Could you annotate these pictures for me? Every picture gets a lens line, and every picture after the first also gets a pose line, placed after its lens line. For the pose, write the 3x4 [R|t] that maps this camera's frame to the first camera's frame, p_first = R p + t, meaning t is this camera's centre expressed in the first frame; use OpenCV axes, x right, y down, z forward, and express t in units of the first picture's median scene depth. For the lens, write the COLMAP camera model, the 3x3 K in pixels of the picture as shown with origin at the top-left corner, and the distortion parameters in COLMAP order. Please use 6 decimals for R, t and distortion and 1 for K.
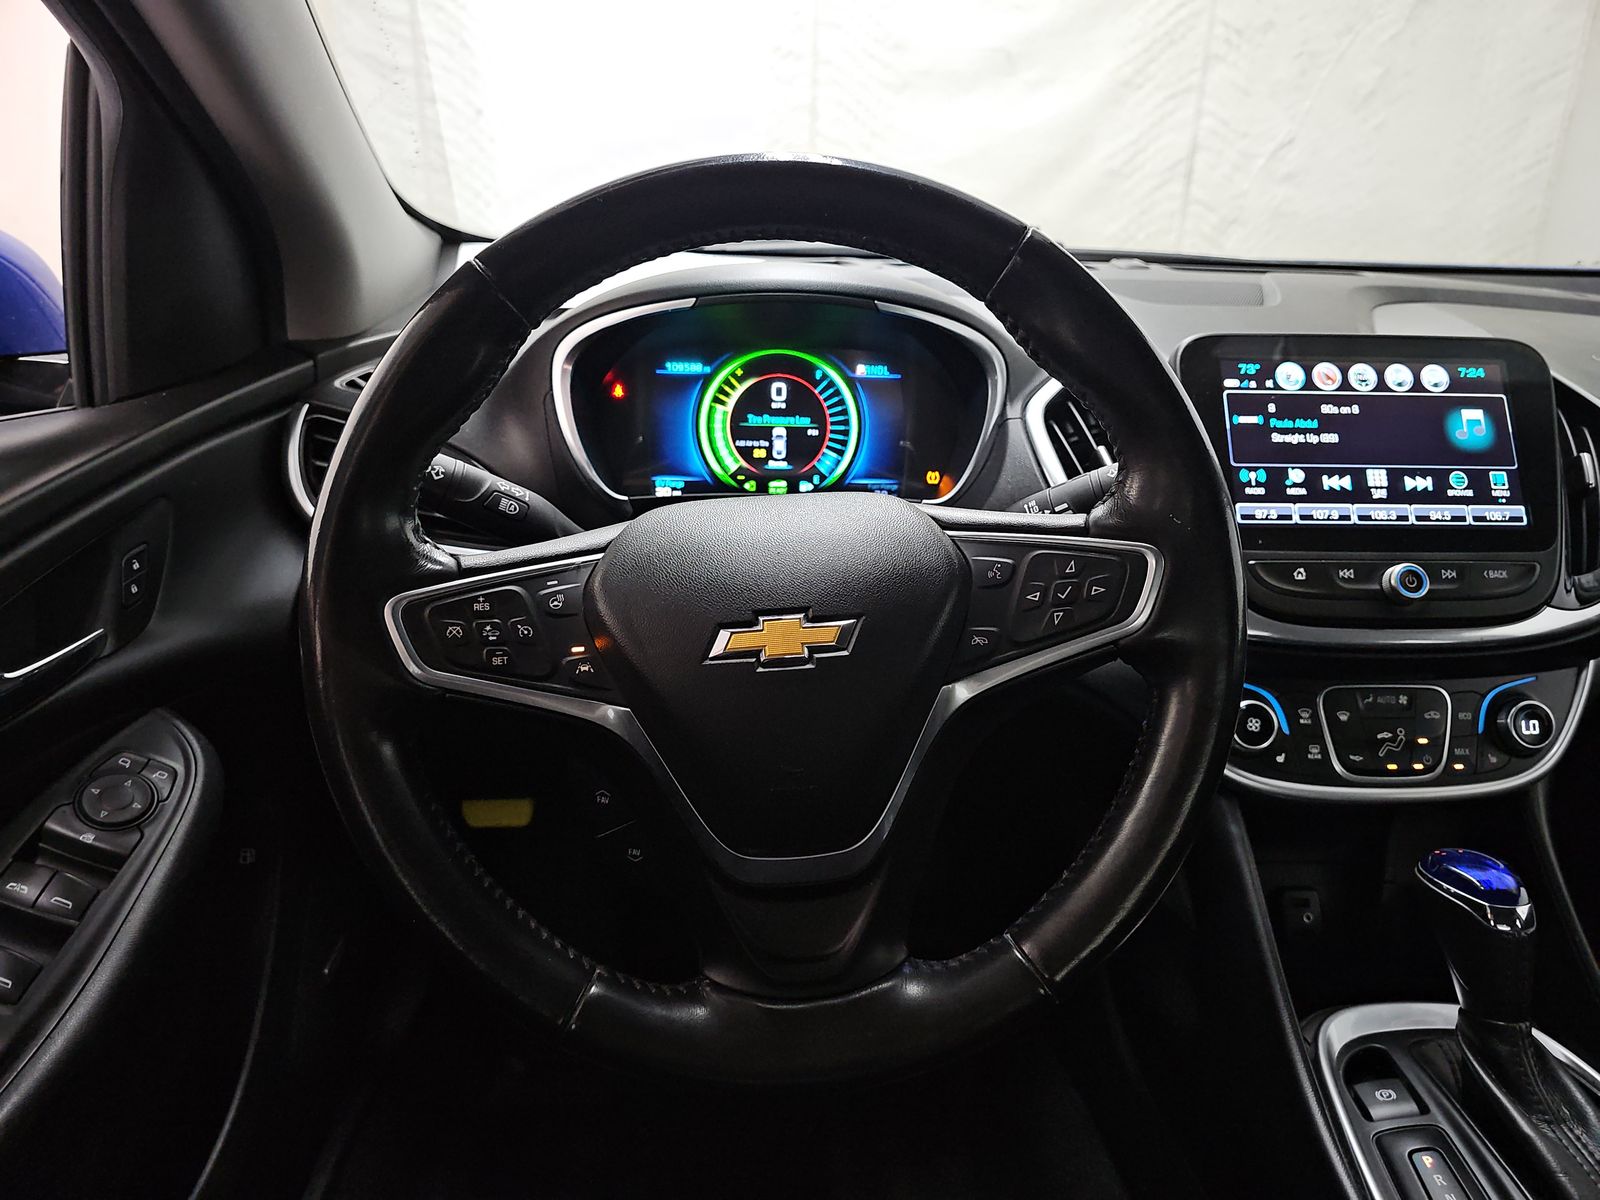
lens RADIAL K [[1060.8, 0, 820.2], [0, 1060.8, 624.4], [0, 0, 1]] dist [0.039254, -0.024993]
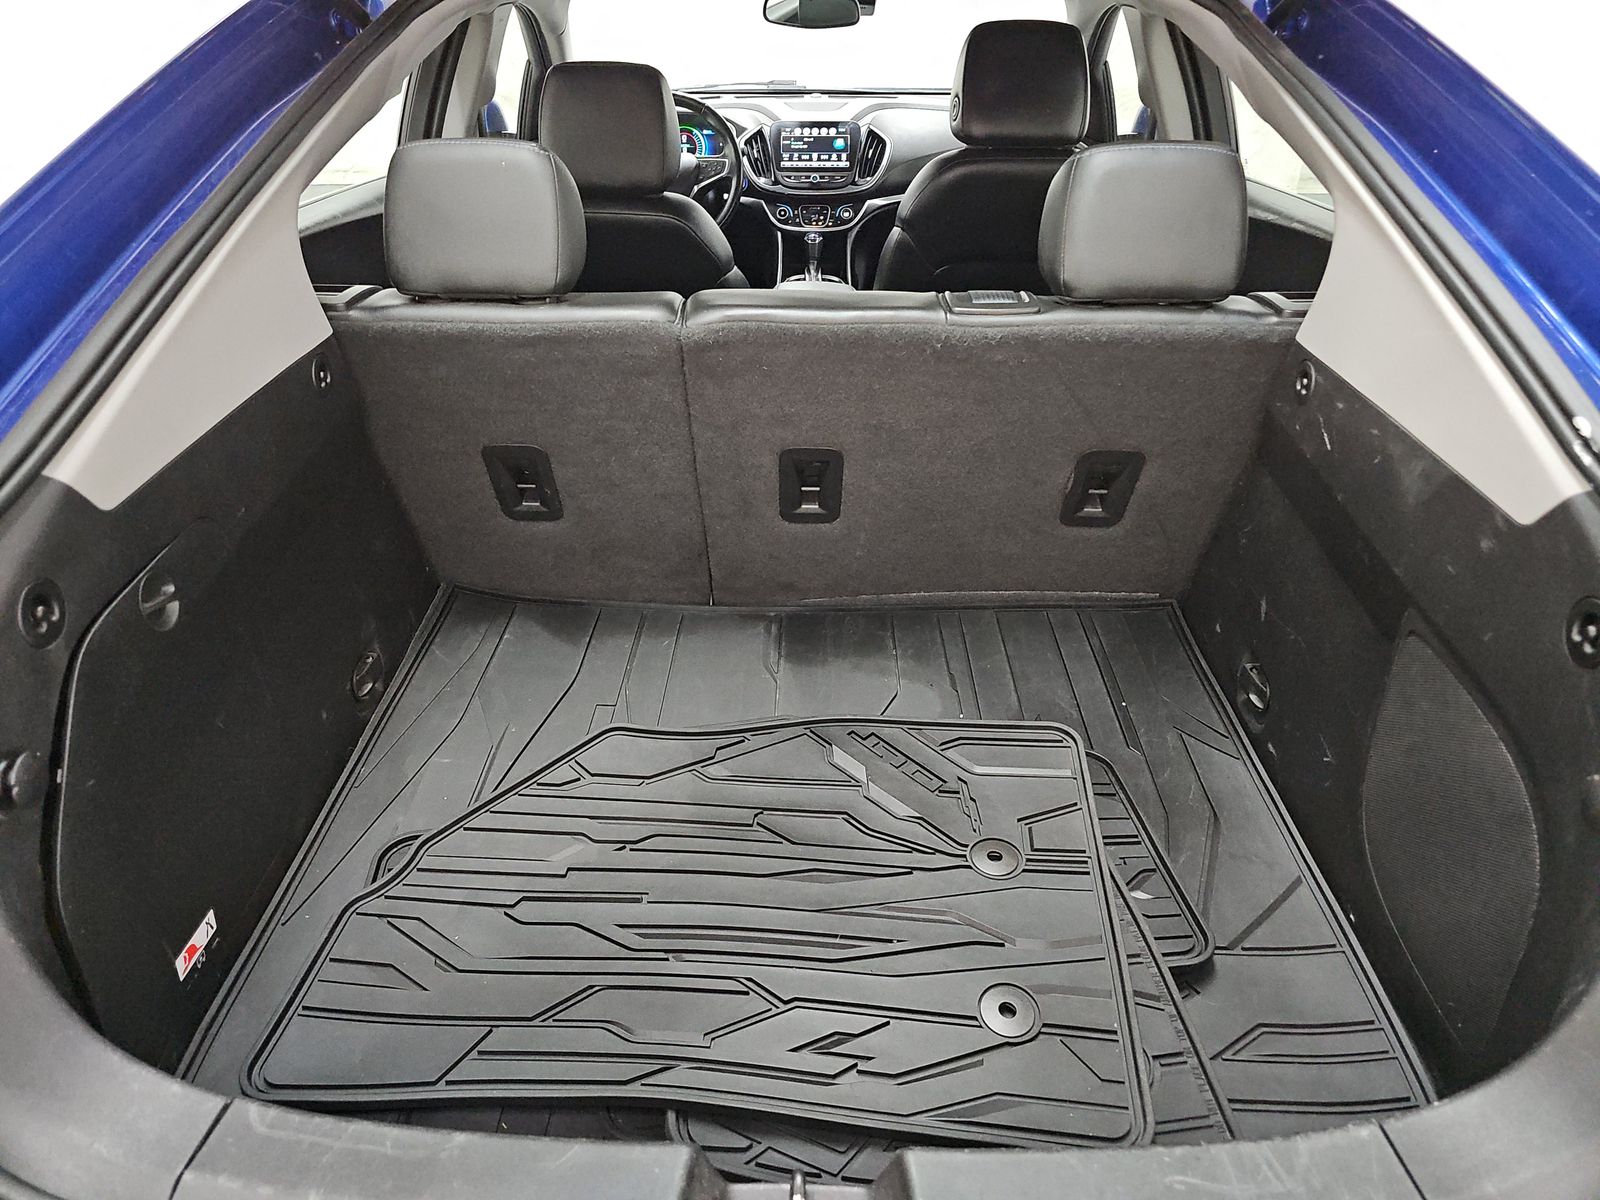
lens RADIAL K [[1060.8, 0, 797.7], [0, 1060.8, 593.8], [0, 0, 1]] dist [0.039254, -0.024993]
pose [[0.994486, 0.023648, -0.102170, 0.916017], [-0.006937, 0.986944, 0.160912, 0.907472], [0.104641, -0.159316, 0.981666, -3.493601]]
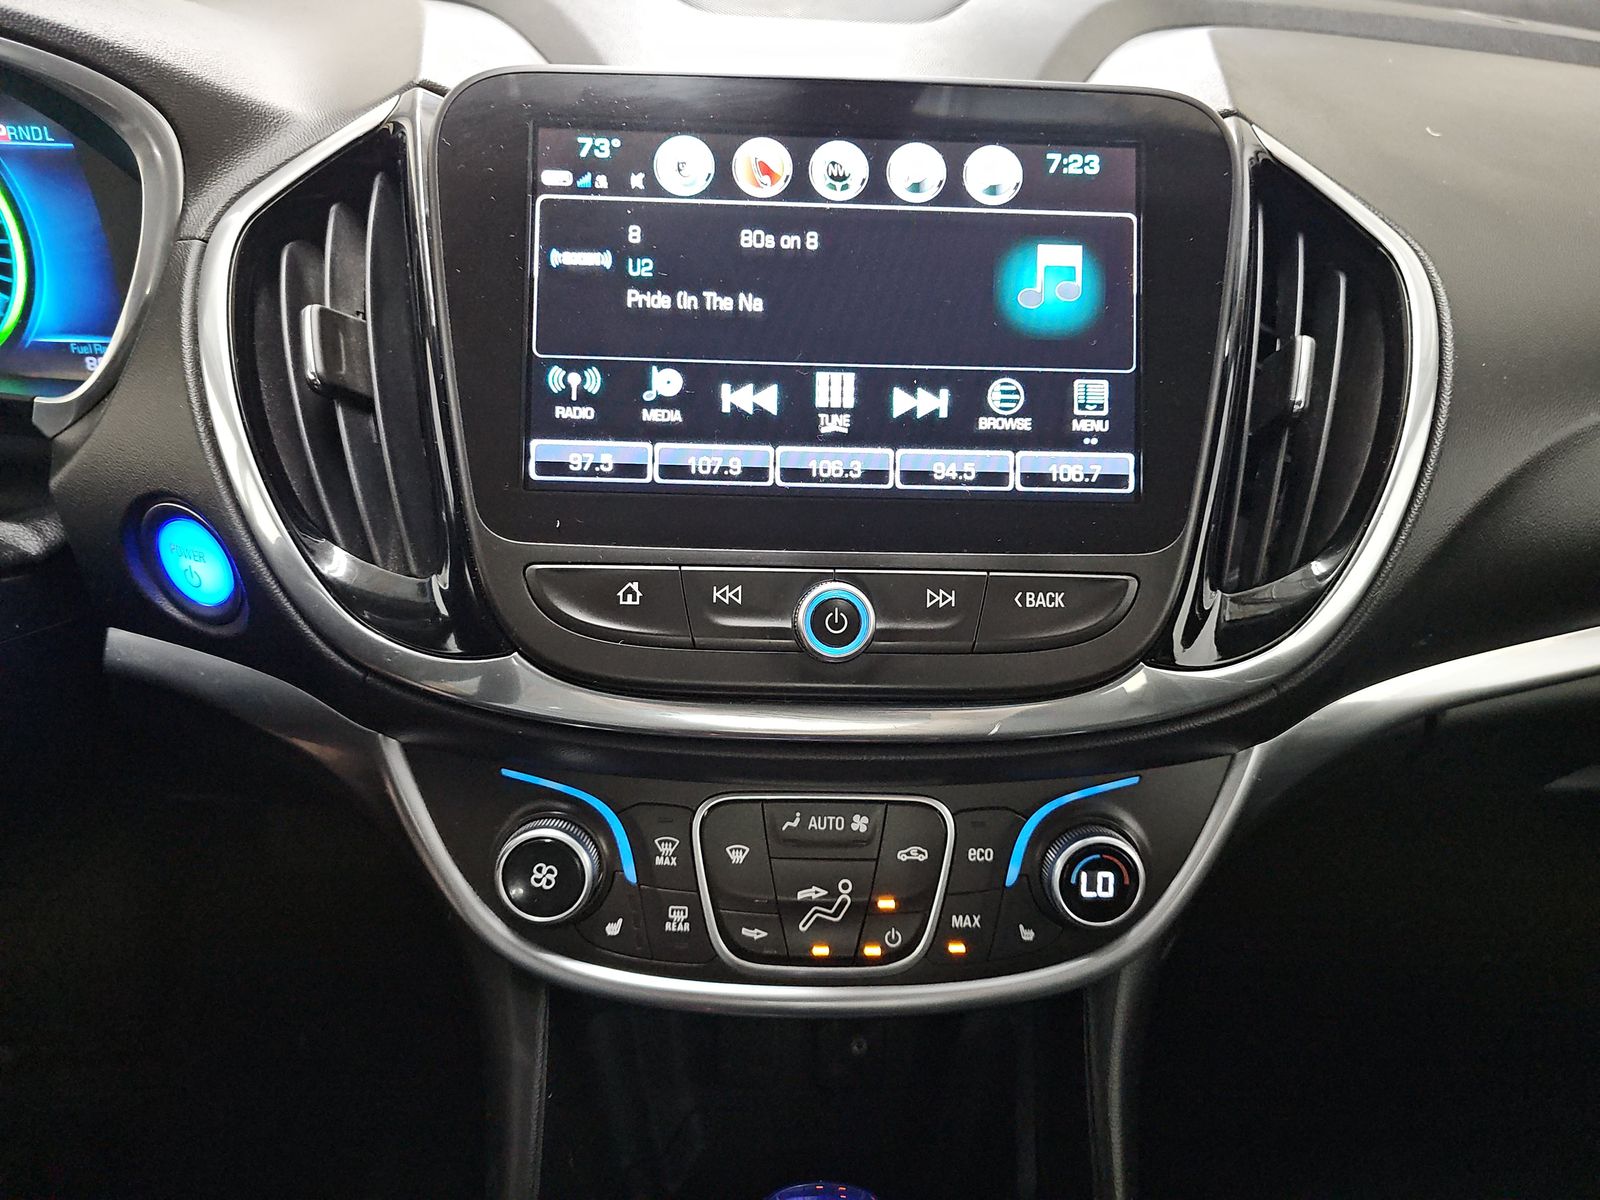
lens RADIAL K [[1060.8, 0, 792.3], [0, 1060.8, 601.9], [0, 0, 1]] dist [0.039254, -0.024993]
pose [[0.998639, 0.032308, -0.040941, 0.510699], [-0.024324, 0.982933, 0.182349, -0.126326], [0.046133, -0.181105, 0.982381, 0.488882]]
